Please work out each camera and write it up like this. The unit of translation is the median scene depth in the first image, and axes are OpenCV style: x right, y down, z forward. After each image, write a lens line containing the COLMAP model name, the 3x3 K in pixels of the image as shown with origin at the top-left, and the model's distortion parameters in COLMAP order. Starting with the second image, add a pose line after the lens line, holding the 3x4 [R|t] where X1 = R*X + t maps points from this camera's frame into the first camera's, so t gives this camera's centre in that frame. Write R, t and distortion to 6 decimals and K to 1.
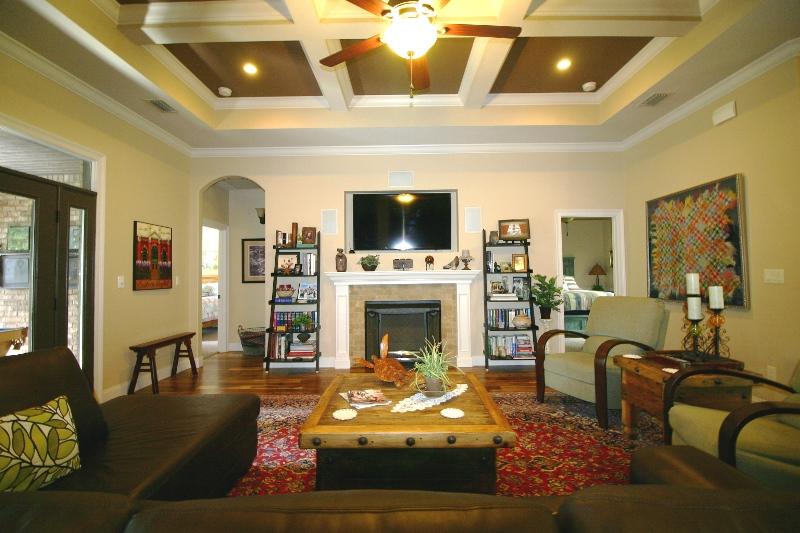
lens RADIAL K [[365.0, 0, 400.1], [0, 365.0, 263.8], [0, 0, 1]] dist [-0.002997, -0.004562]
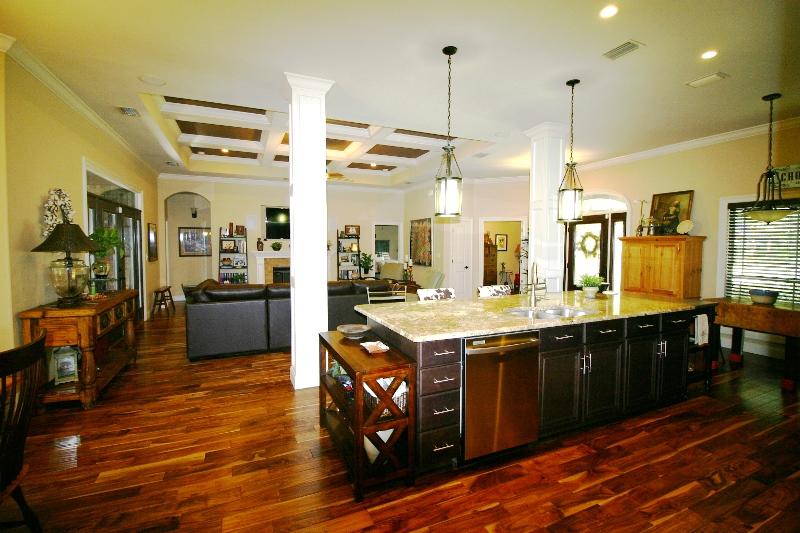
lens RADIAL K [[365.0, 0, 402.0], [0, 365.0, 258.0], [0, 0, 1]] dist [-0.002997, -0.004562]
pose [[0.911391, -0.000735, 0.411541, -0.269714], [-0.025759, 0.997936, 0.058827, -0.068904], [-0.410734, -0.064215, 0.909491, -0.964170]]
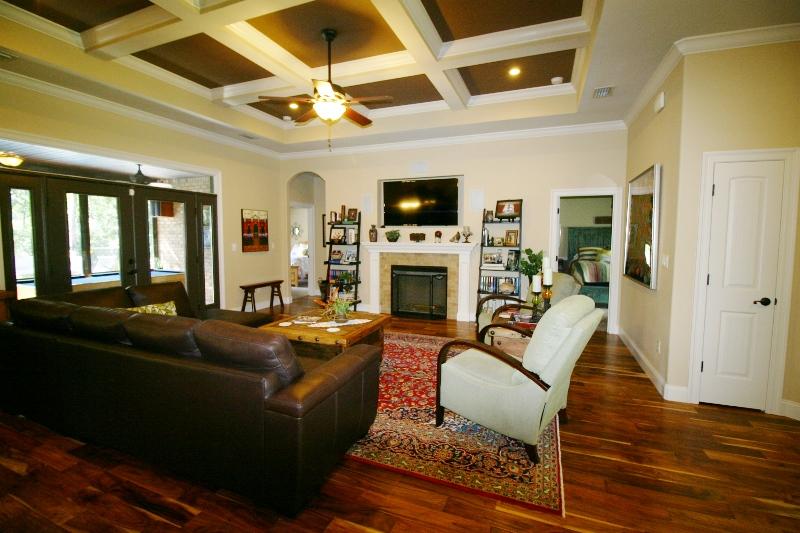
lens RADIAL K [[365.0, 0, 400.6], [0, 365.0, 262.4], [0, 0, 1]] dist [-0.002997, -0.004562]
pose [[0.929730, 0.042575, -0.365772, 0.429472], [-0.003032, 0.994145, 0.108009, -0.049455], [0.368229, -0.099310, 0.924416, -0.207131]]
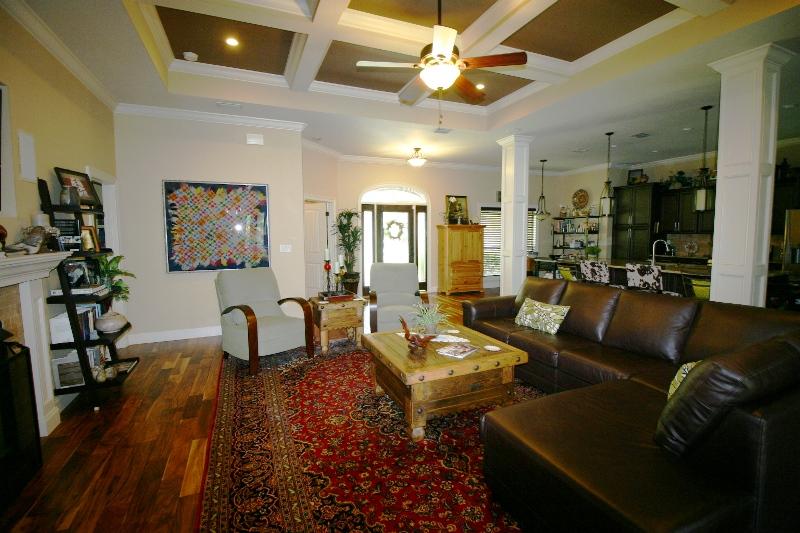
lens RADIAL K [[365.0, 0, 398.5], [0, 365.0, 260.9], [0, 0, 1]] dist [-0.002997, -0.004562]
pose [[-0.397280, -0.057035, 0.915923, -0.516305], [-0.017813, 0.998358, 0.054442, -0.008312], [-0.917524, 0.005314, -0.397644, 0.744163]]
